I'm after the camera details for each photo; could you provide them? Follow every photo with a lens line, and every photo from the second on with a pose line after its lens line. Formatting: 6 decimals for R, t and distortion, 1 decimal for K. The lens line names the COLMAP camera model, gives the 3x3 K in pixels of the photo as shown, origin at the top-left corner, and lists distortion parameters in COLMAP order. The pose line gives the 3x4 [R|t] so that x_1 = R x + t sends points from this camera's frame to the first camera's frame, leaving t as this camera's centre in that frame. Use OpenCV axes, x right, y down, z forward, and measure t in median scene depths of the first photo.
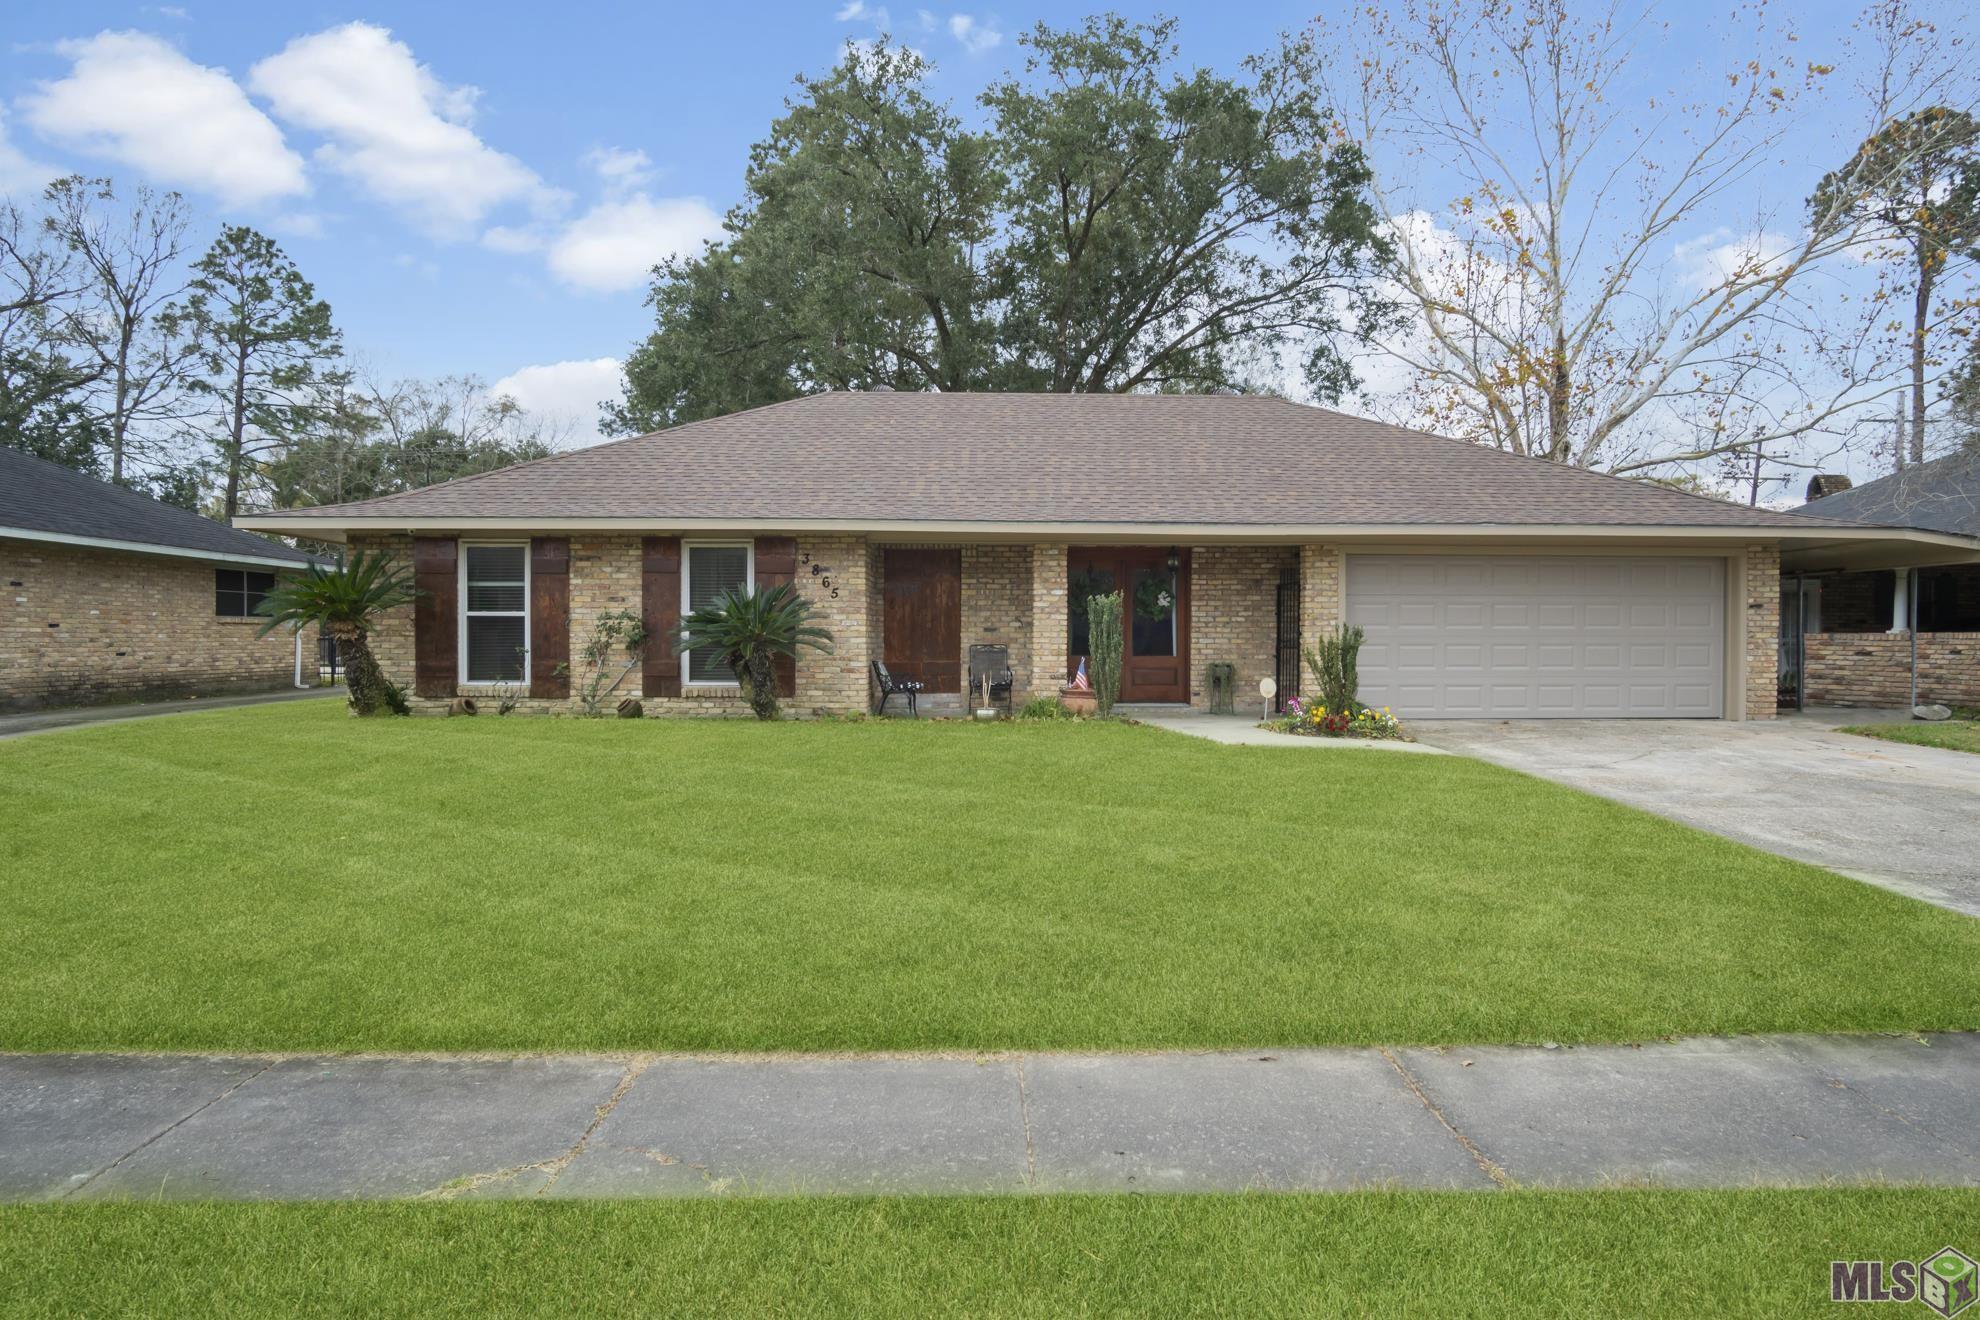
lens RADIAL K [[1072.9, 0, 995.7], [0, 1072.9, 647.5], [0, 0, 1]] dist [-0.030654, 0.008421]
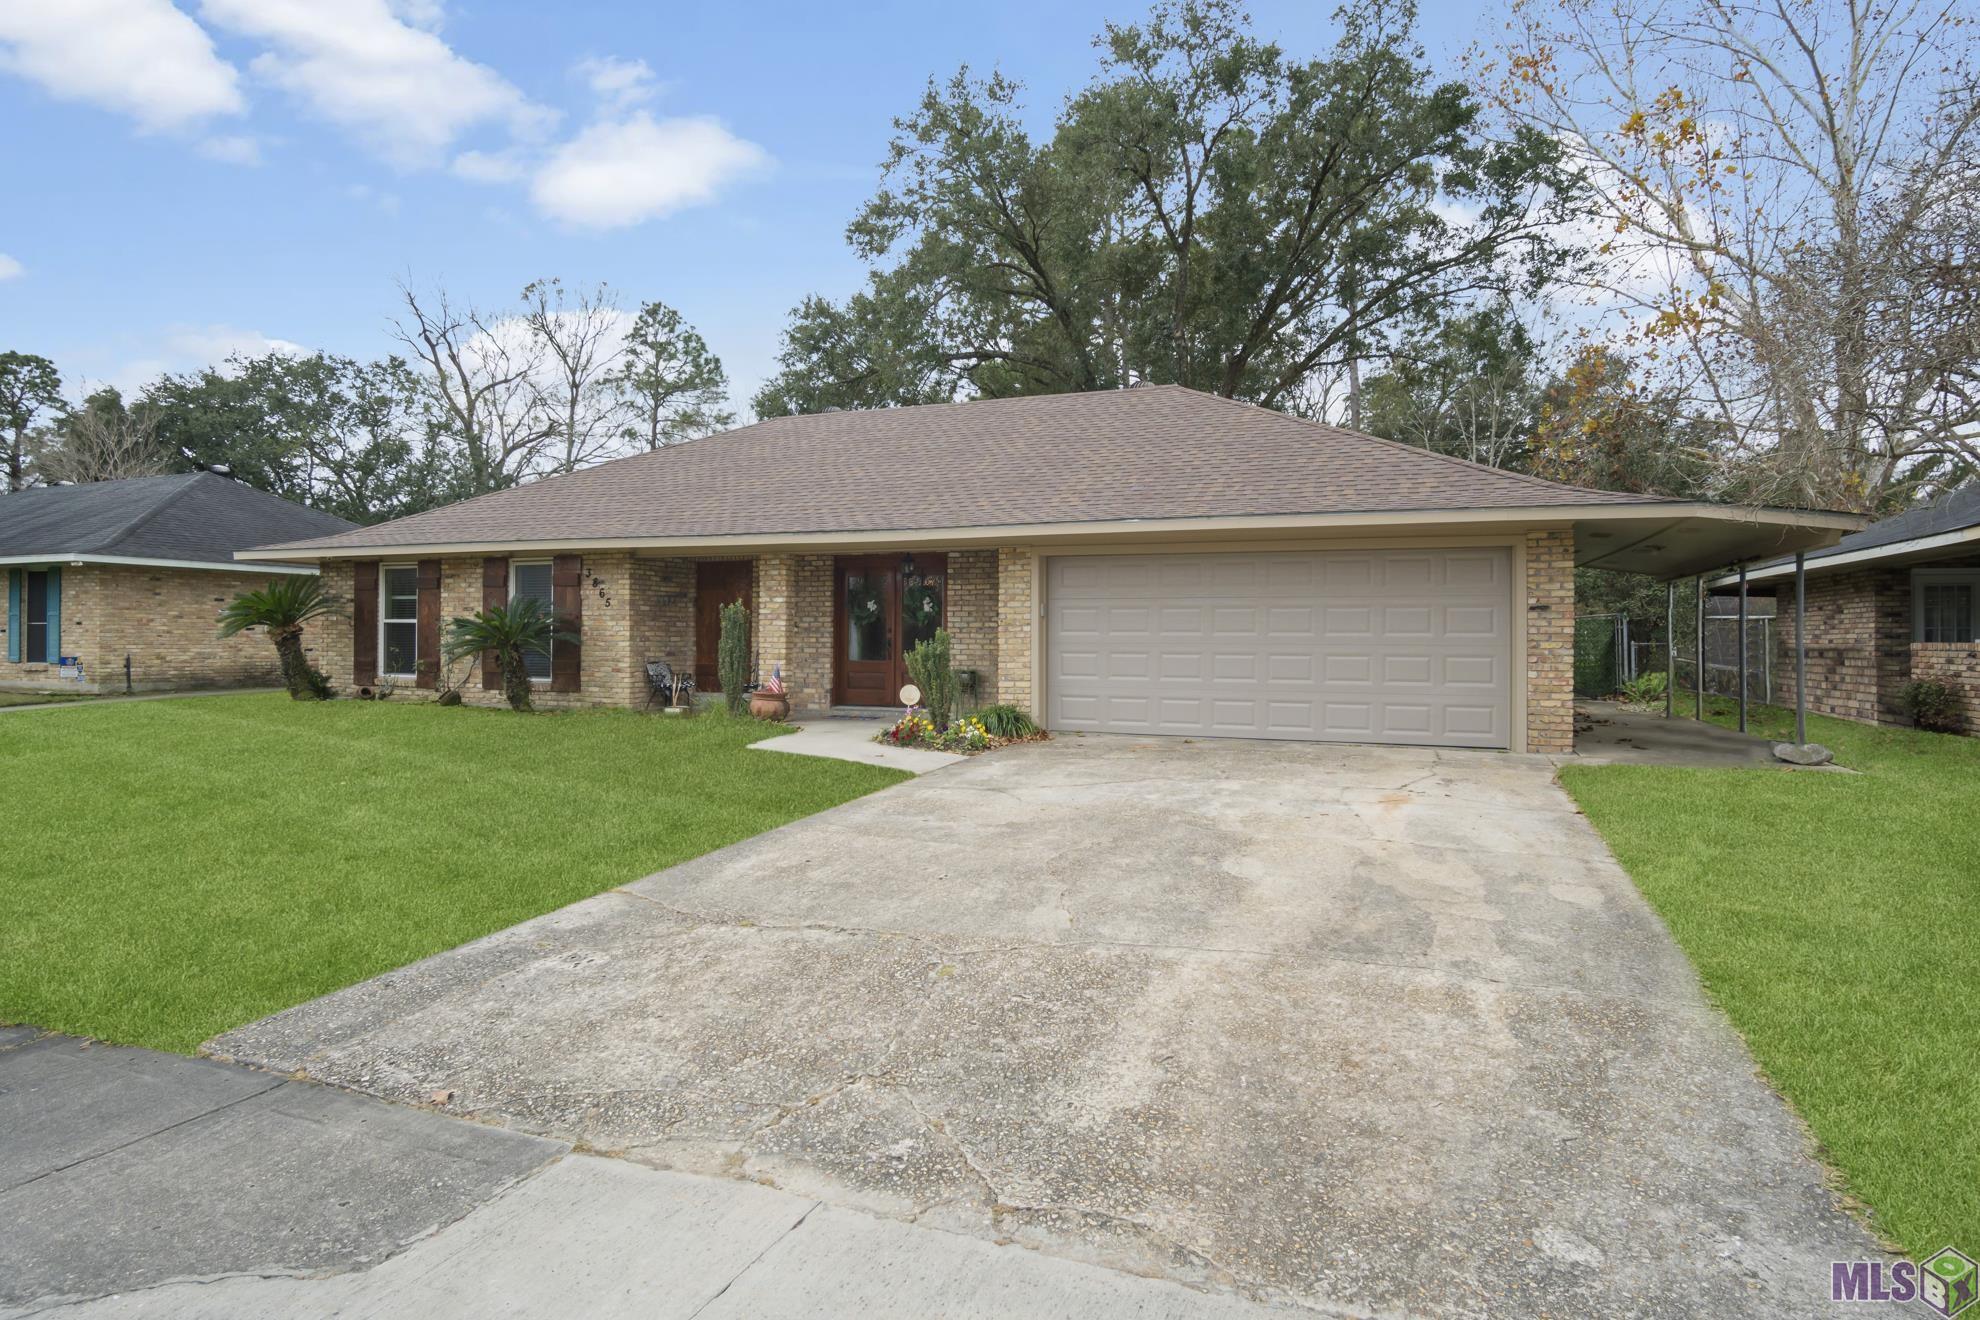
lens RADIAL K [[1072.9, 0, 966.6], [0, 1072.9, 607.8], [0, 0, 1]] dist [-0.030654, 0.008421]
pose [[0.917590, -0.006570, -0.397474, 0.547622], [-0.008764, 0.999286, -0.036750, -0.005504], [0.397431, 0.037205, 0.916877, 0.091534]]
